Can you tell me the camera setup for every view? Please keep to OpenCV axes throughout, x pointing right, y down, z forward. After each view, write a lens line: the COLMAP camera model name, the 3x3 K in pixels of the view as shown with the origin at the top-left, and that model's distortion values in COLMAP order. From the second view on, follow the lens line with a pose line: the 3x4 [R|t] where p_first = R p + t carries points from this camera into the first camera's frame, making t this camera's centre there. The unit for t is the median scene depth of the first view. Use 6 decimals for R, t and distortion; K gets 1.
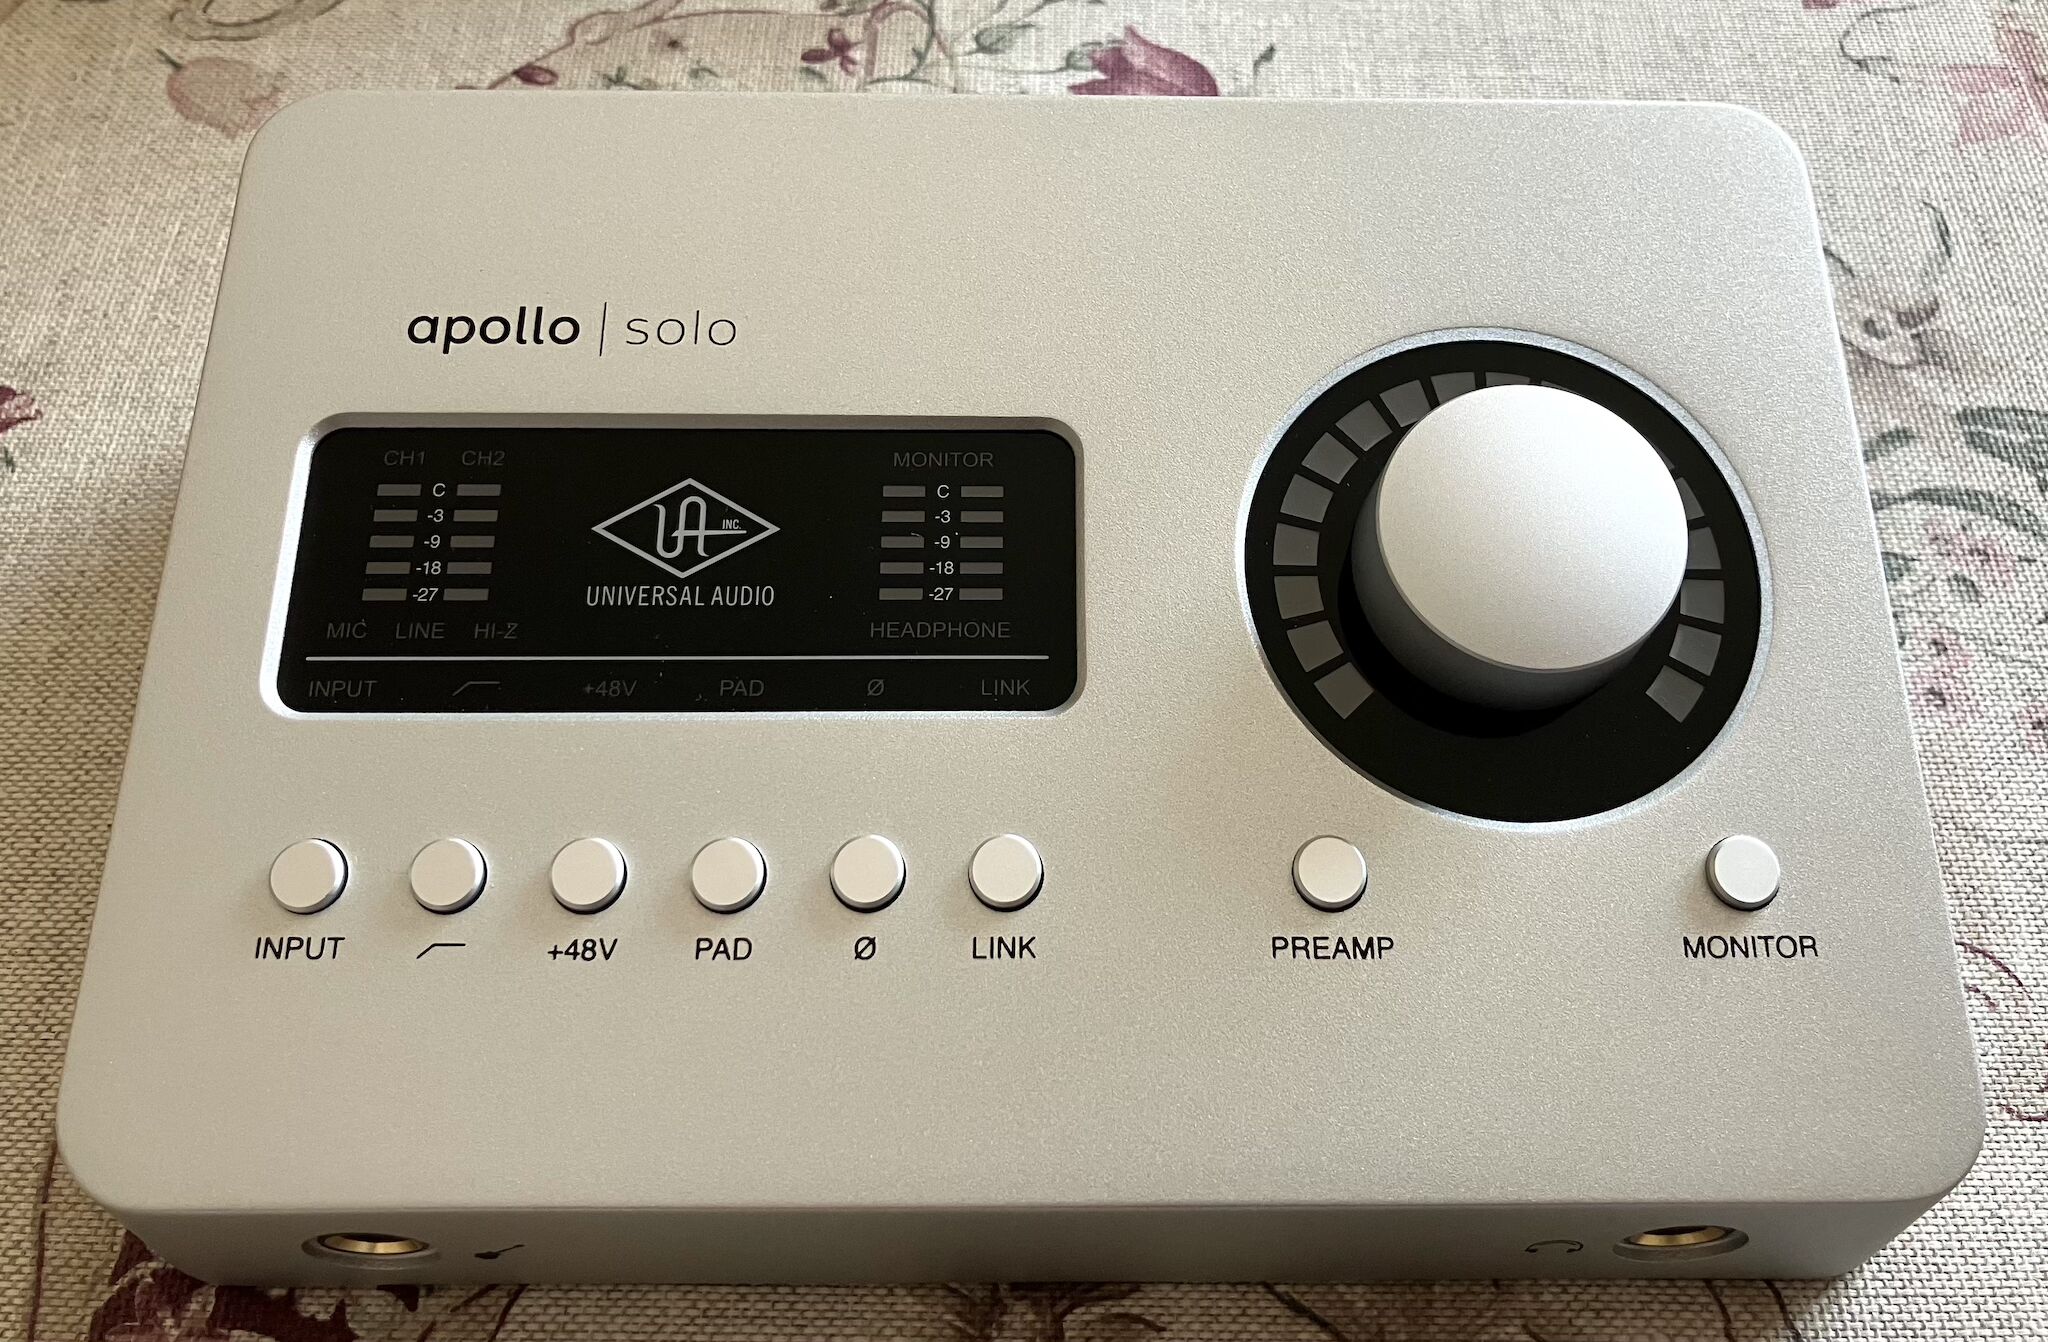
lens RADIAL K [[1877.6, 0, 1047.3], [0, 1877.6, 539.7], [0, 0, 1]] dist [0.045401, -0.194749]
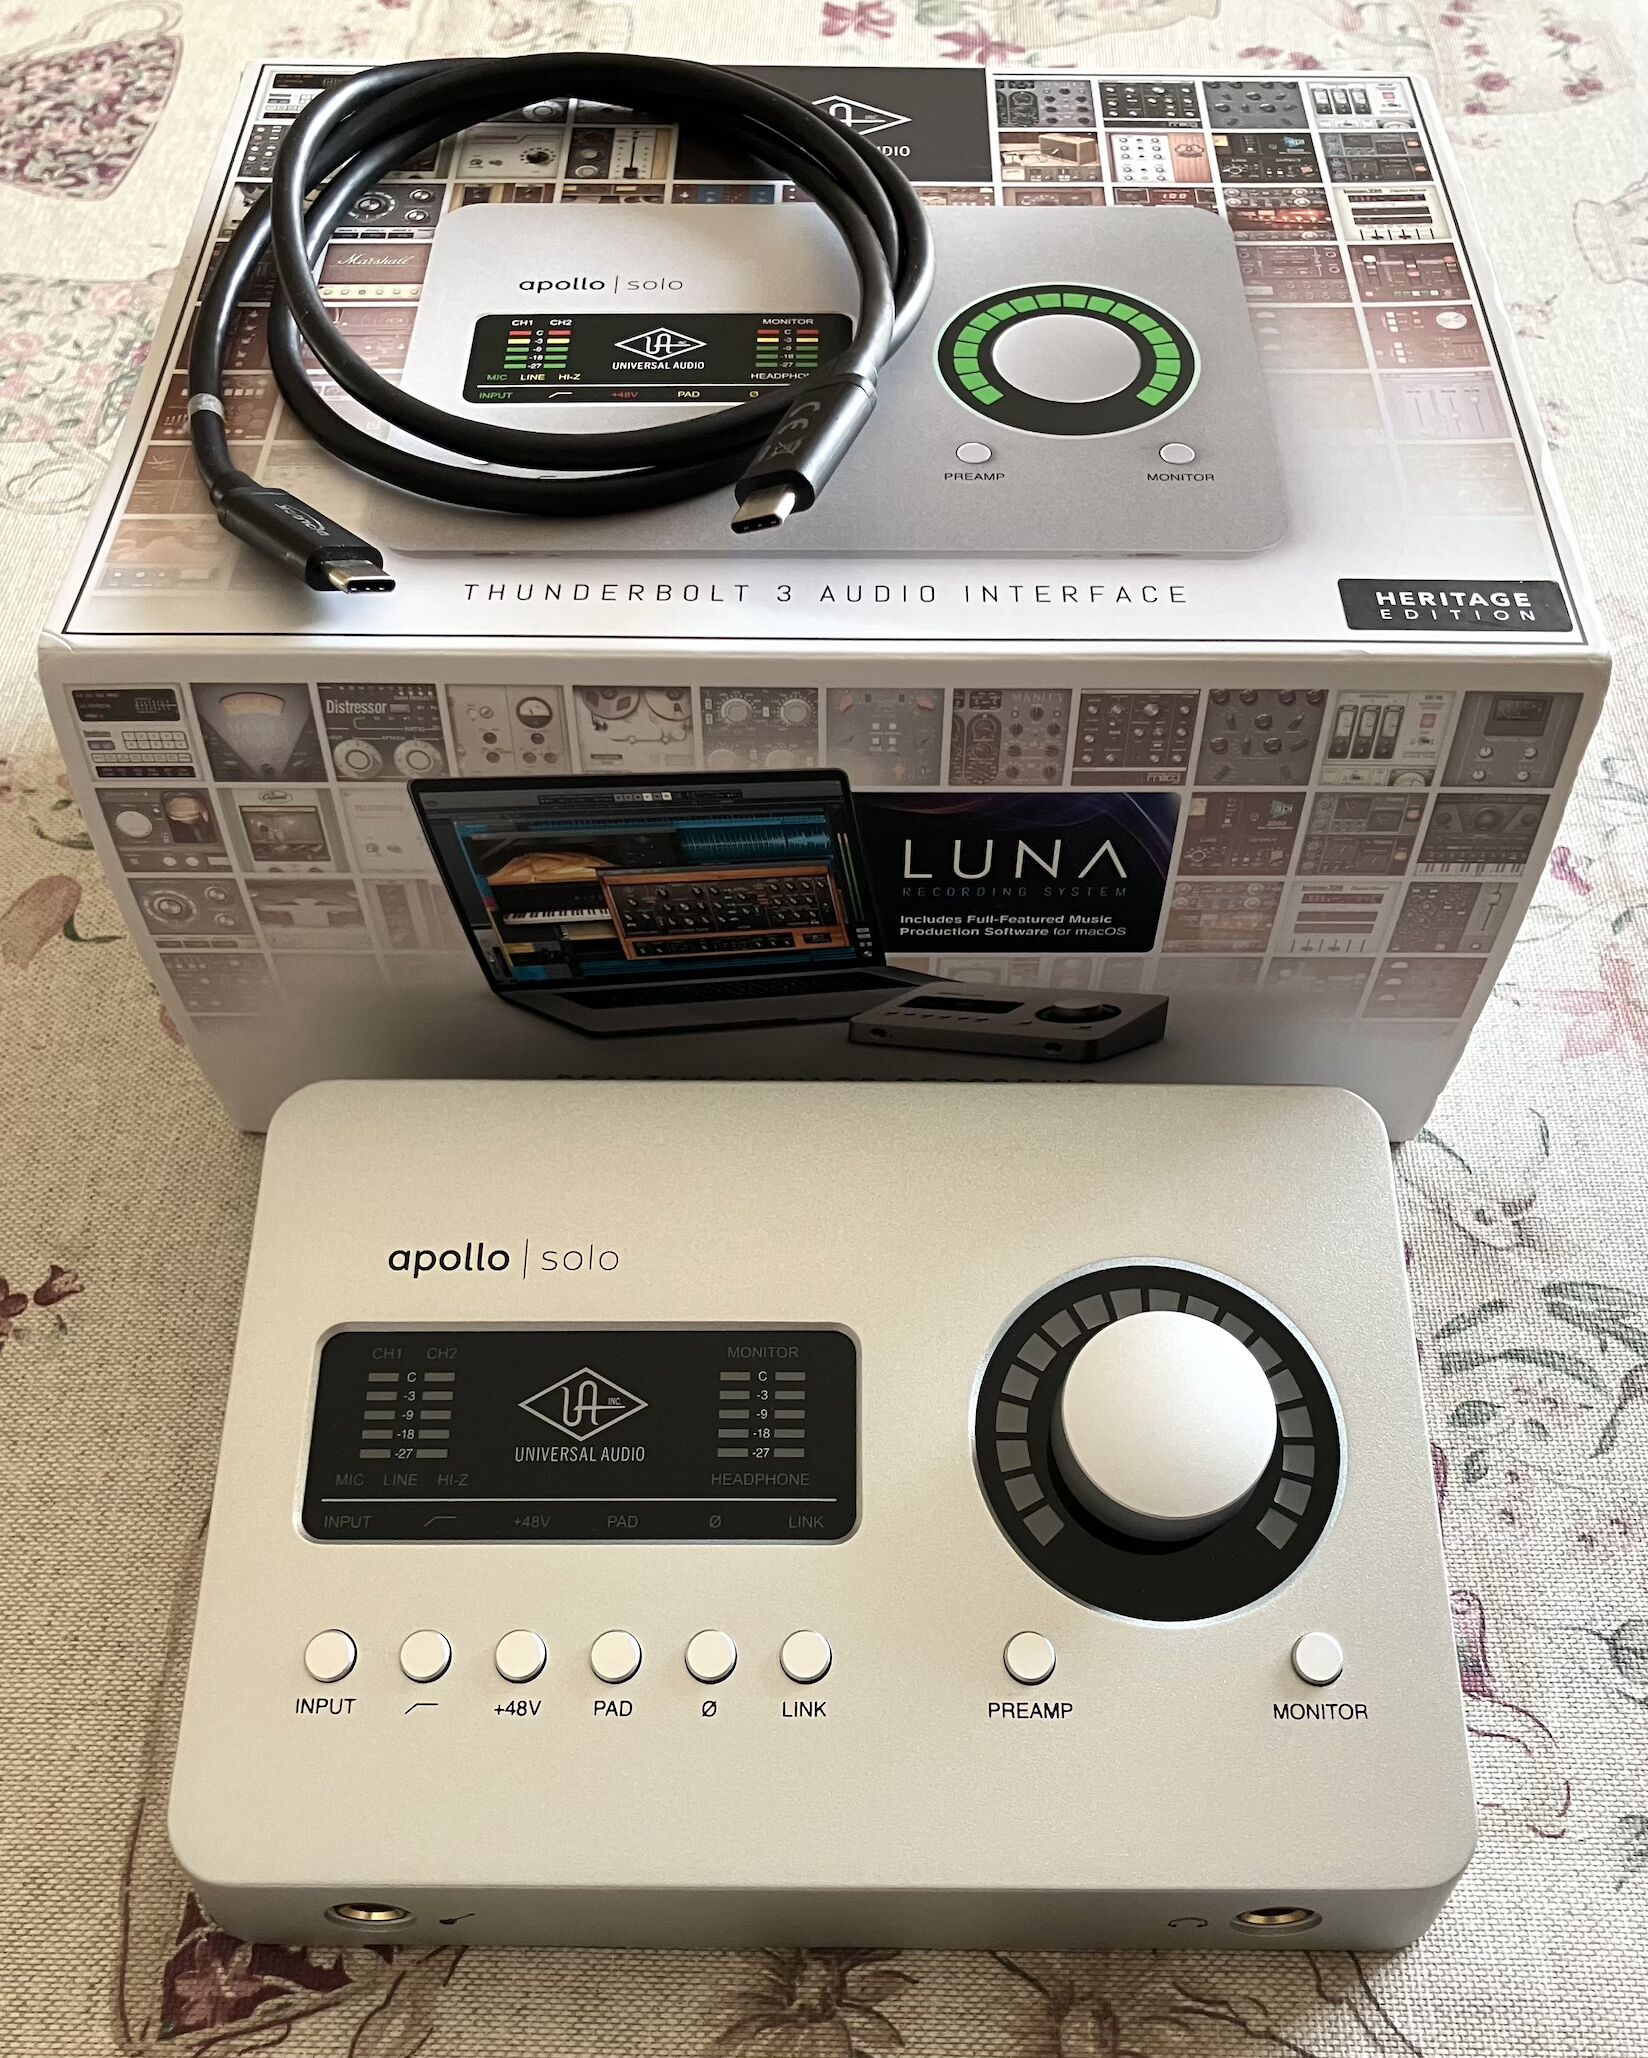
lens RADIAL K [[1989.6, 0, 816.5], [0, 1989.6, 1087.4], [0, 0, 1]] dist [0.082069, -0.333957]
pose [[0.999687, -0.000453, -0.025000, 0.023682], [-0.001330, 0.997459, -0.071226, -0.143000], [0.024969, 0.071237, 0.997147, -0.540935]]
